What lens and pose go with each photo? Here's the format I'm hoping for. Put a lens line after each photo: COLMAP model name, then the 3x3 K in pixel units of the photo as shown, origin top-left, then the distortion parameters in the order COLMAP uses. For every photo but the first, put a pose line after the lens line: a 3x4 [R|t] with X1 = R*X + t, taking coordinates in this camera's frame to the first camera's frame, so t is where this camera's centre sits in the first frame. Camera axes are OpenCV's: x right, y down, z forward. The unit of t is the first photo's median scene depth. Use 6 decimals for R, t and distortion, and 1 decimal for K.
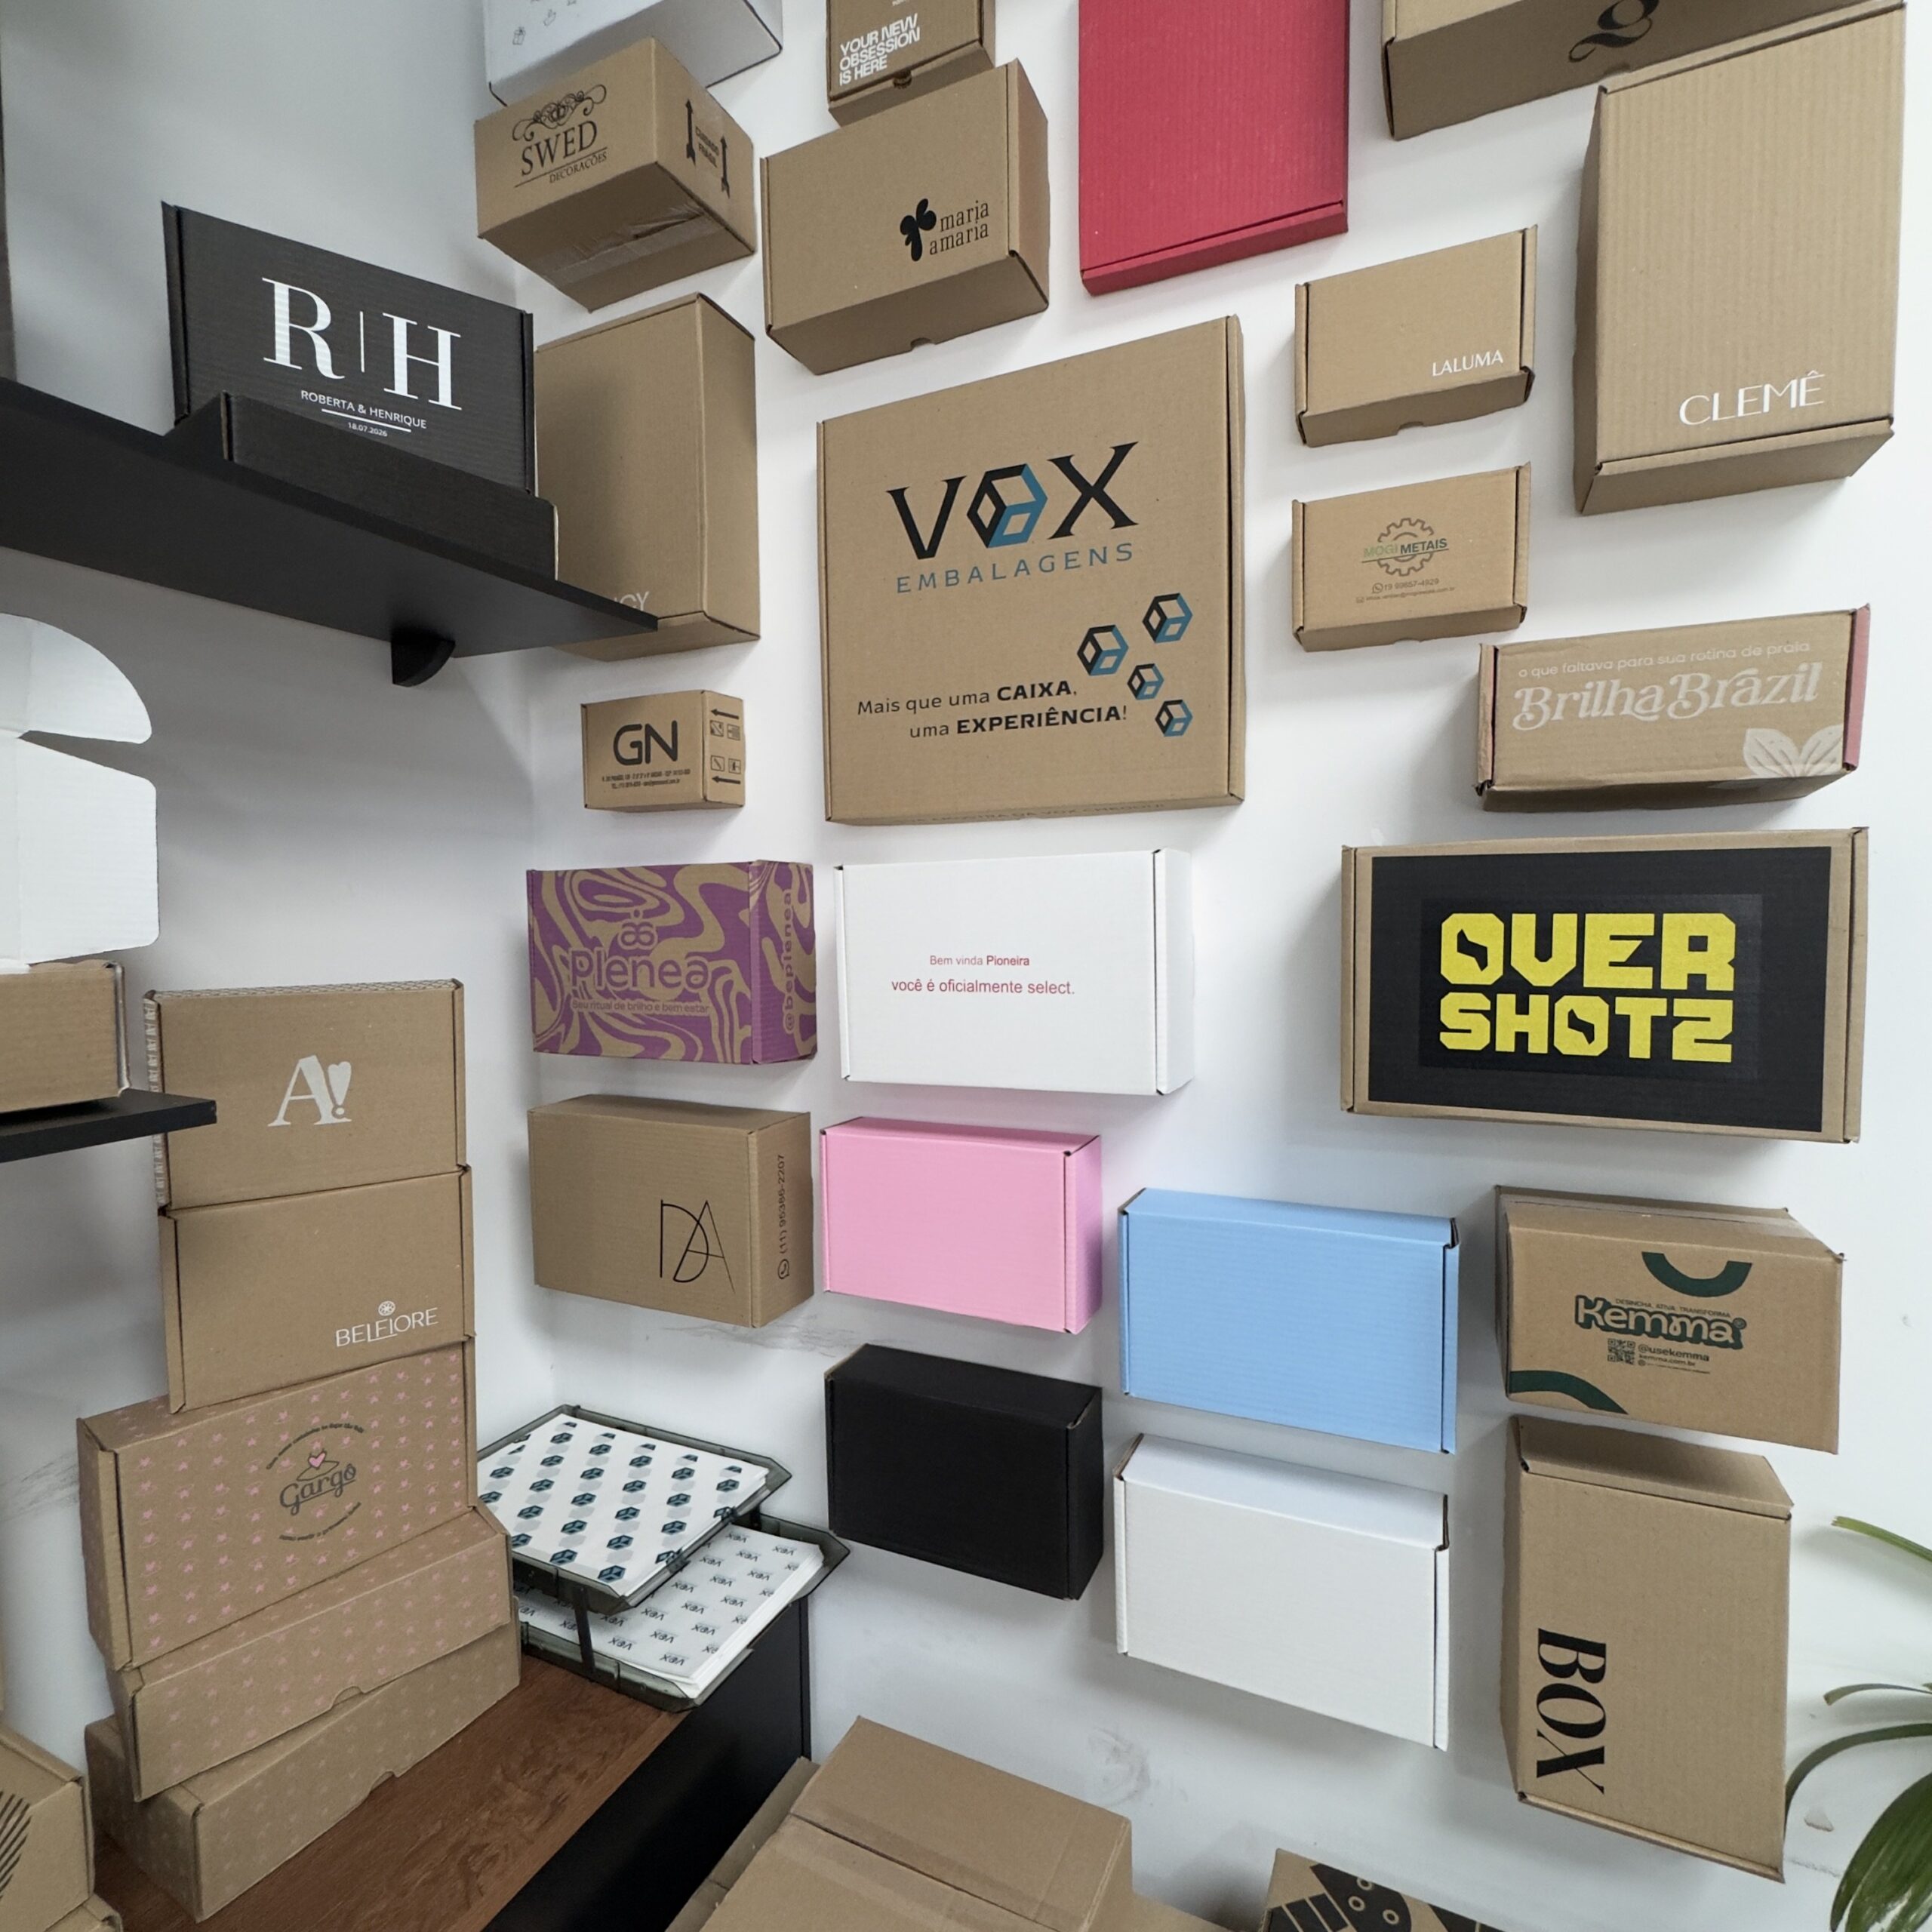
lens RADIAL K [[1040.5, 0, 966.0], [0, 1040.5, 966.0], [0, 0, 1]] dist [0.000518, -0.002301]
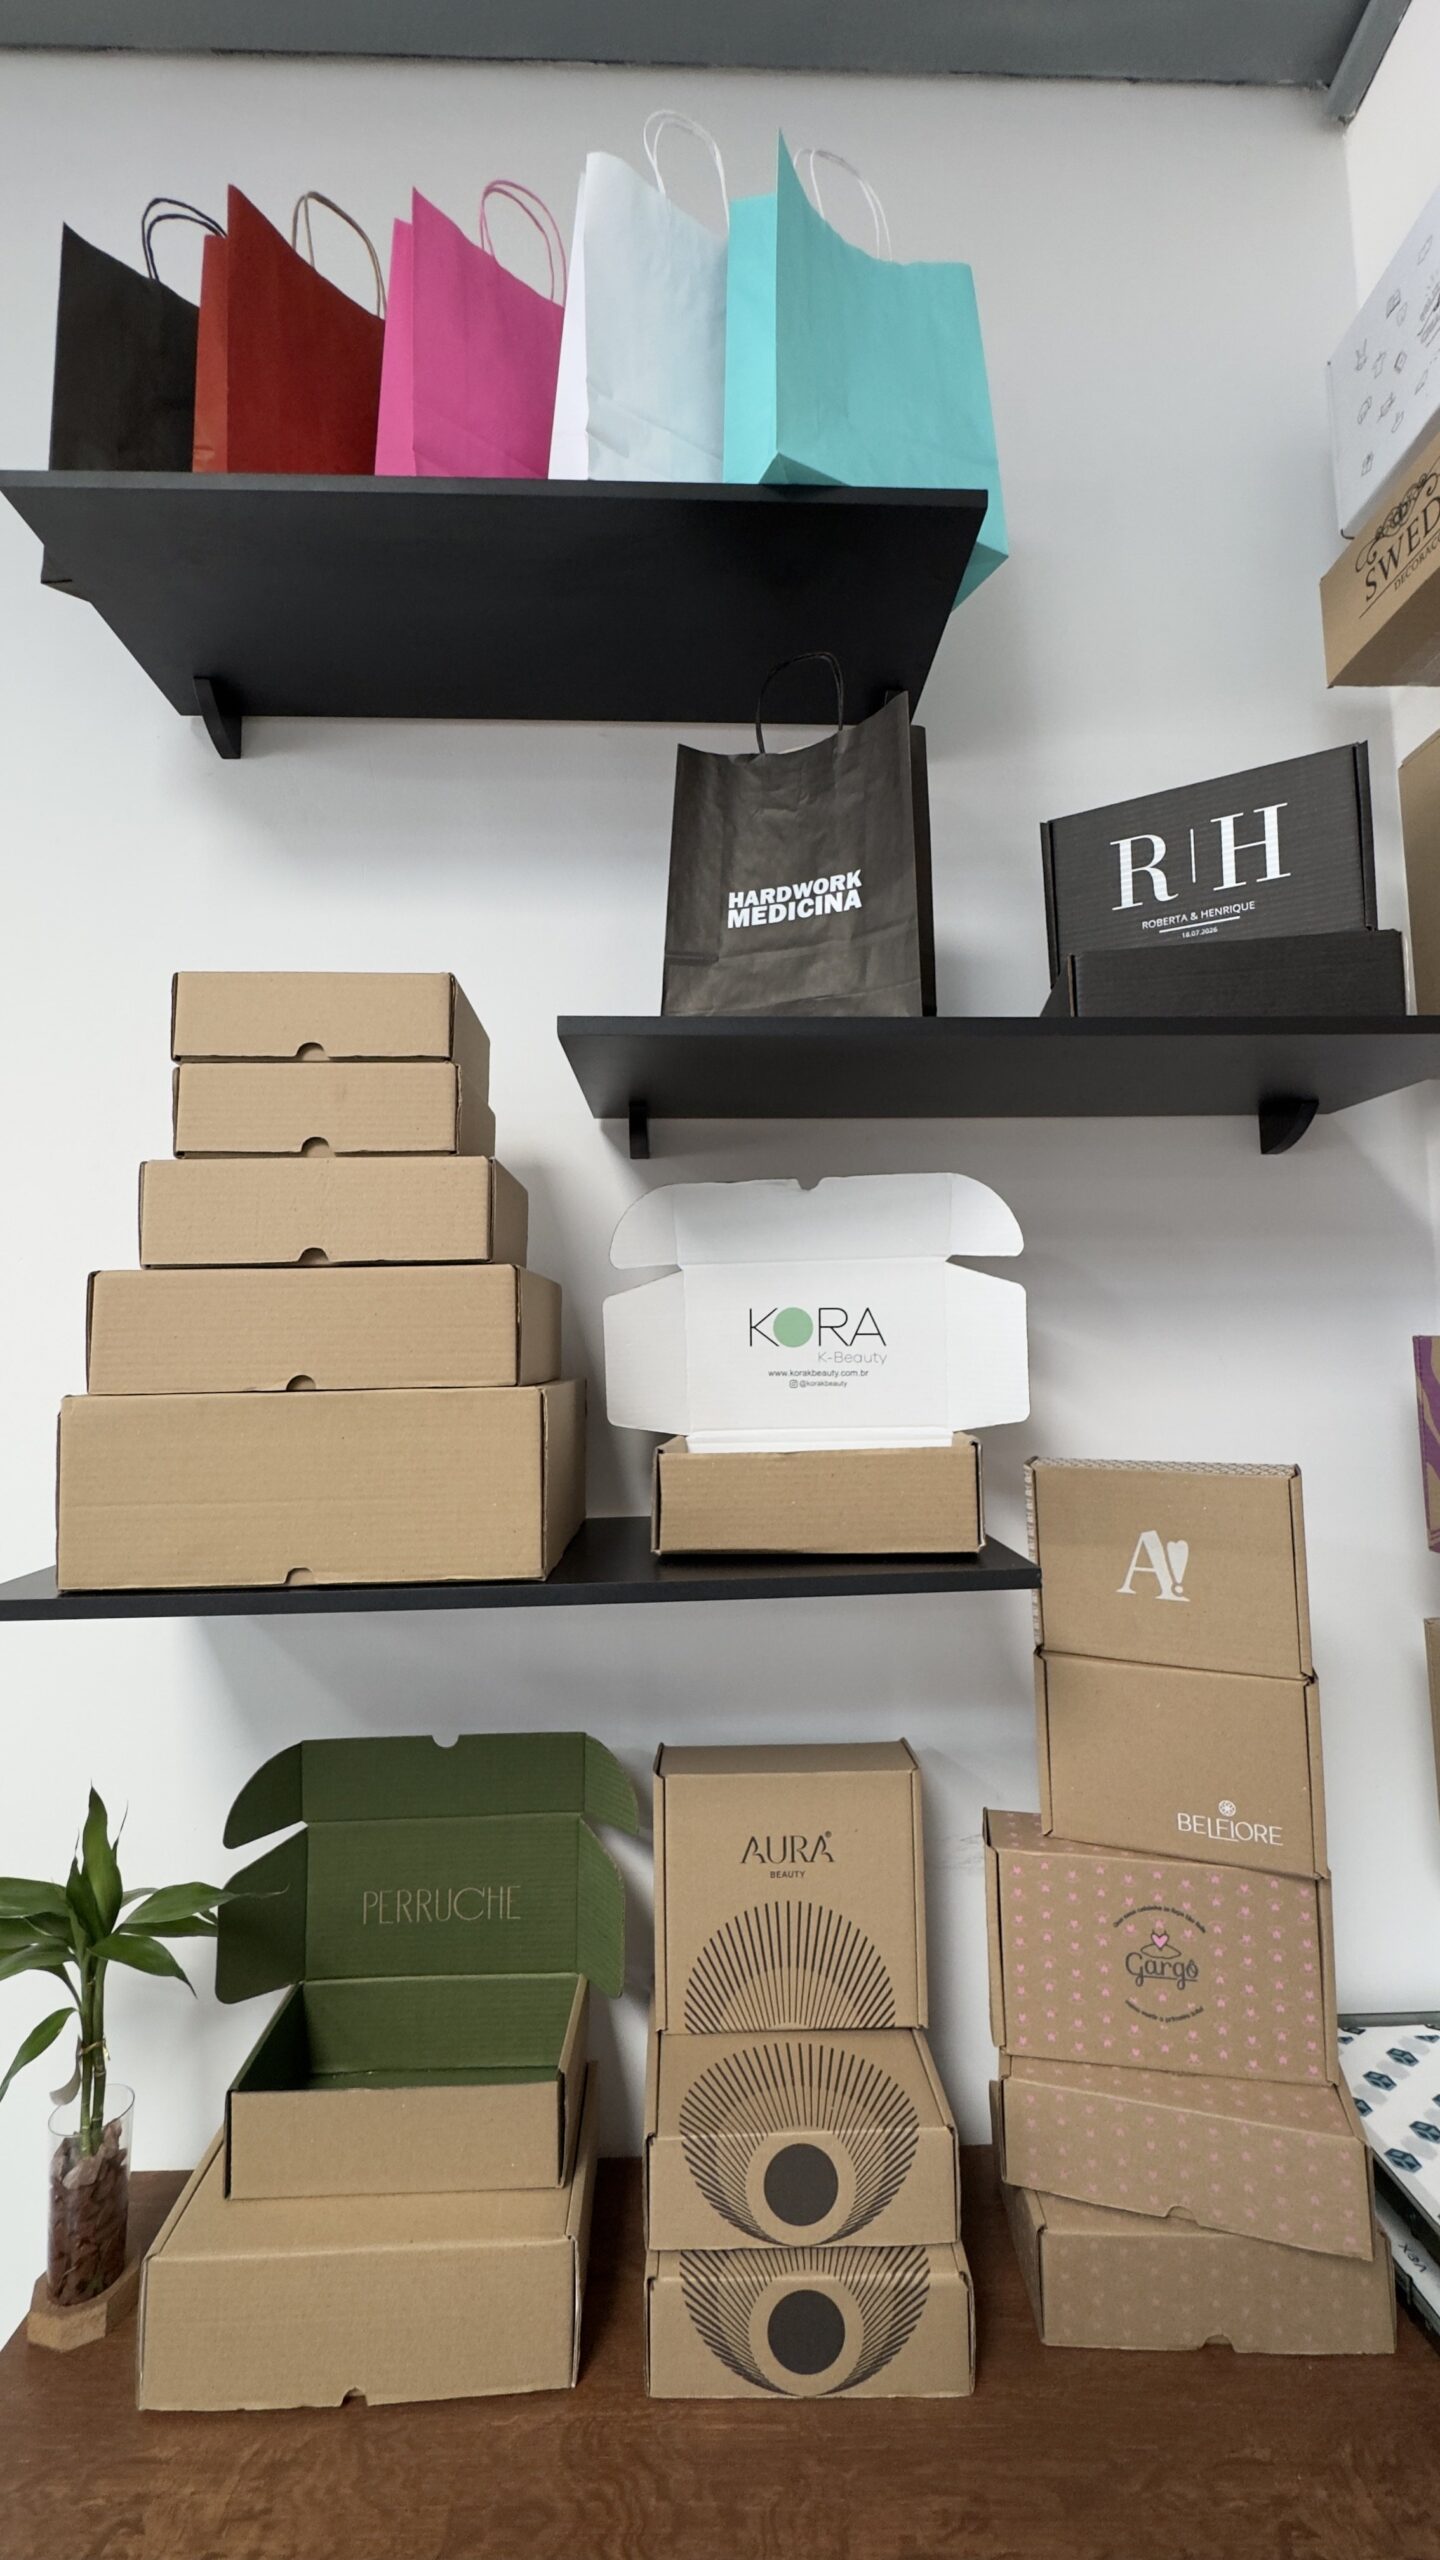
lens RADIAL K [[1027.5, 0, 720.0], [0, 1027.5, 1280.0], [0, 0, 1]] dist [-0.002528, 0.000134]
pose [[0.452114, -0.069523, -0.889246, 0.109076], [-0.032534, 0.995009, -0.094332, -0.052074], [0.891366, 0.071580, 0.447596, 0.128367]]
